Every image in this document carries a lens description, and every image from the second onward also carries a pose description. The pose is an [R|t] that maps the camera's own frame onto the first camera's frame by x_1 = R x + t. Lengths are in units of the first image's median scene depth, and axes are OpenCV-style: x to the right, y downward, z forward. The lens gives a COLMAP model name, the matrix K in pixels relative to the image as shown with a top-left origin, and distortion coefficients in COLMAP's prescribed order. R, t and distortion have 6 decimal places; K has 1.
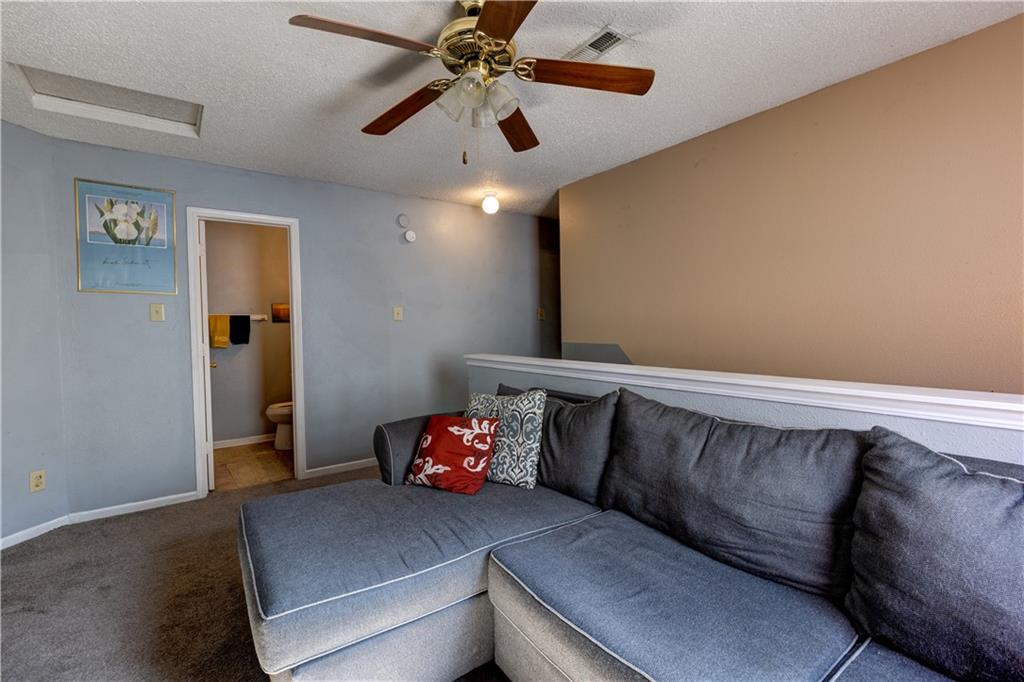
lens RADIAL K [[460.9, 0, 512.0], [0, 460.9, 341.0], [0, 0, 1]] dist [0.000372, -0.000174]
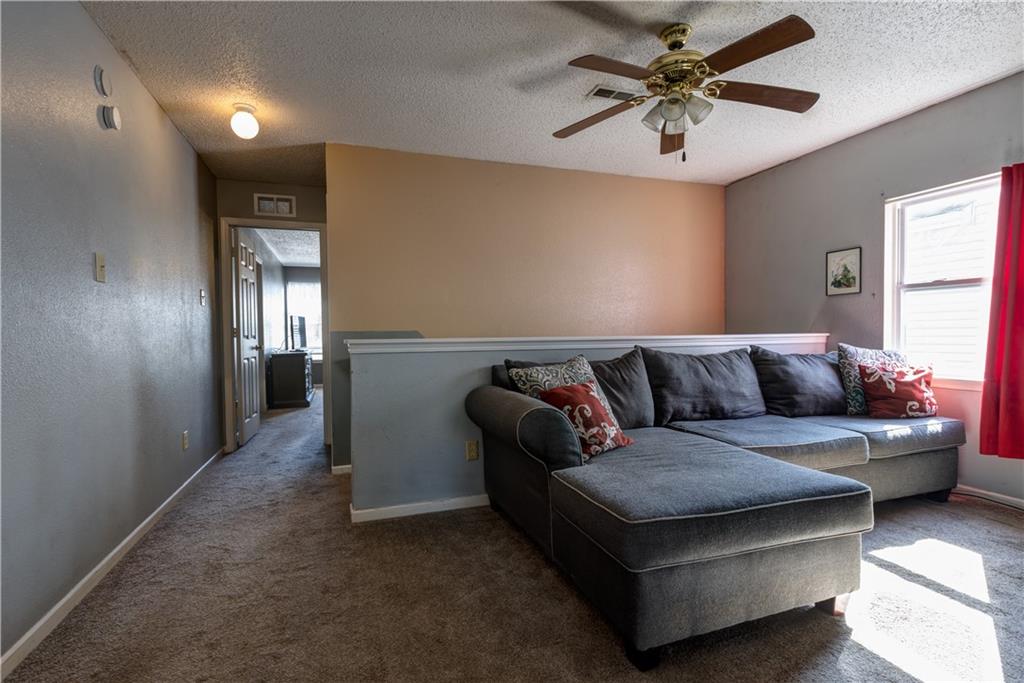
lens RADIAL K [[486.1, 0, 510.3], [0, 486.1, 346.5], [0, 0, 1]] dist [-0.001390, -0.000308]
pose [[0.290417, -0.015367, 0.956777, -1.492593], [0.042311, 0.999099, 0.003204, 0.094675], [-0.955964, 0.039552, 0.290806, 1.067817]]
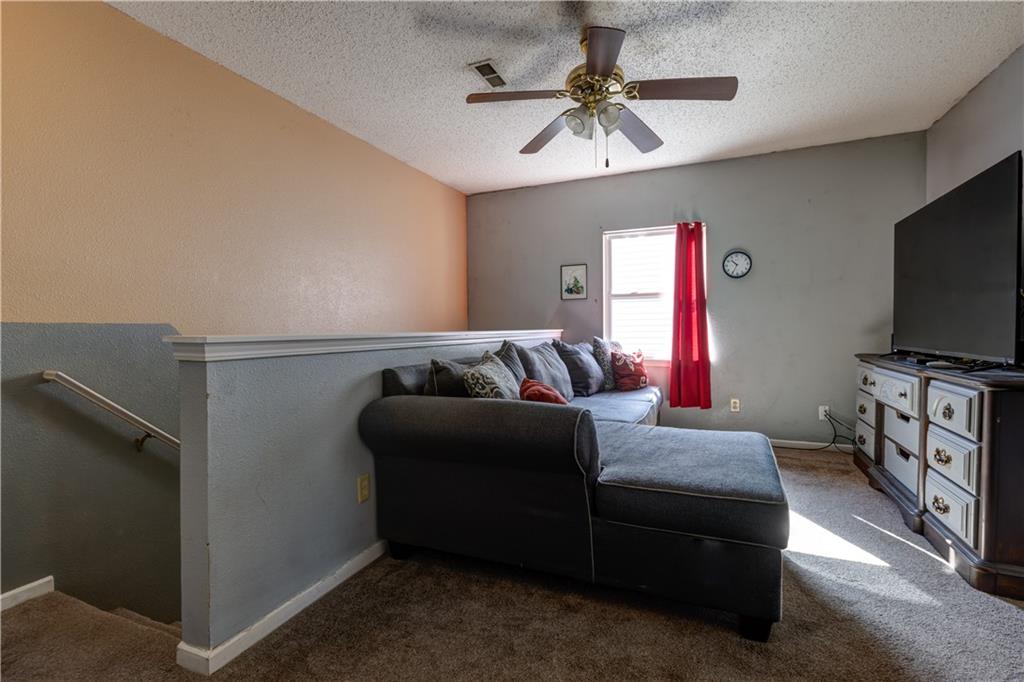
lens RADIAL K [[460.9, 0, 512.0], [0, 460.9, 341.0], [0, 0, 1]] dist [0.000372, -0.000174]
pose [[-0.502934, -0.004557, 0.864313, -1.117740], [0.049145, 0.998218, 0.033860, 0.065536], [-0.862927, 0.059506, -0.501813, 1.919131]]
